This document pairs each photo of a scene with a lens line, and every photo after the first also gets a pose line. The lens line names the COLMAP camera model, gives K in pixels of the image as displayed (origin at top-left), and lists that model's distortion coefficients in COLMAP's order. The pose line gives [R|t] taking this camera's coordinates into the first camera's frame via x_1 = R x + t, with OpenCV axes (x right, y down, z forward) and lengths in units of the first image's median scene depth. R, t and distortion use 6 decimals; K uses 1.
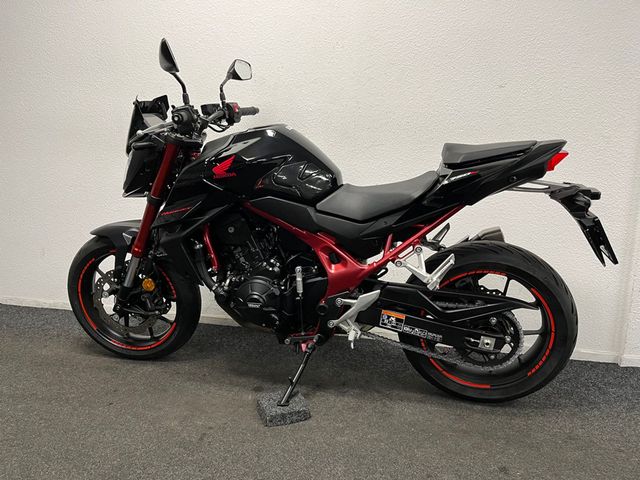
lens RADIAL K [[507.0, 0, 319.3], [0, 507.0, 212.4], [0, 0, 1]] dist [0.026576, -0.006553]
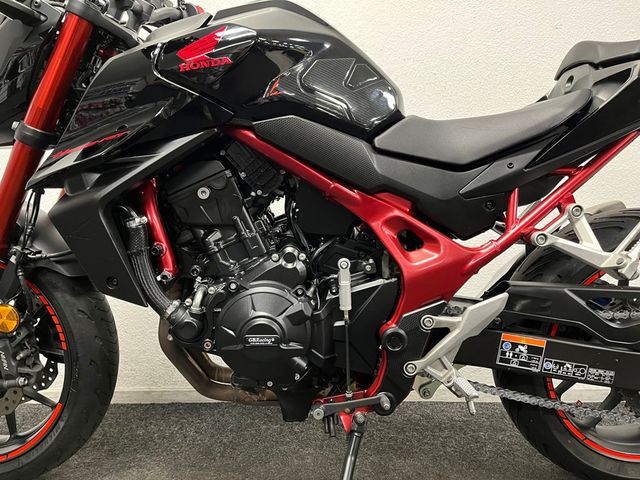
lens RADIAL K [[507.0, 0, 319.3], [0, 507.0, 212.4], [0, 0, 1]] dist [0.026576, -0.006553]
pose [[0.963874, 0.003782, 0.266330, -0.201268], [0.033745, 0.990108, -0.136186, 0.128723], [-0.264211, 0.140254, 0.954213, 0.503508]]
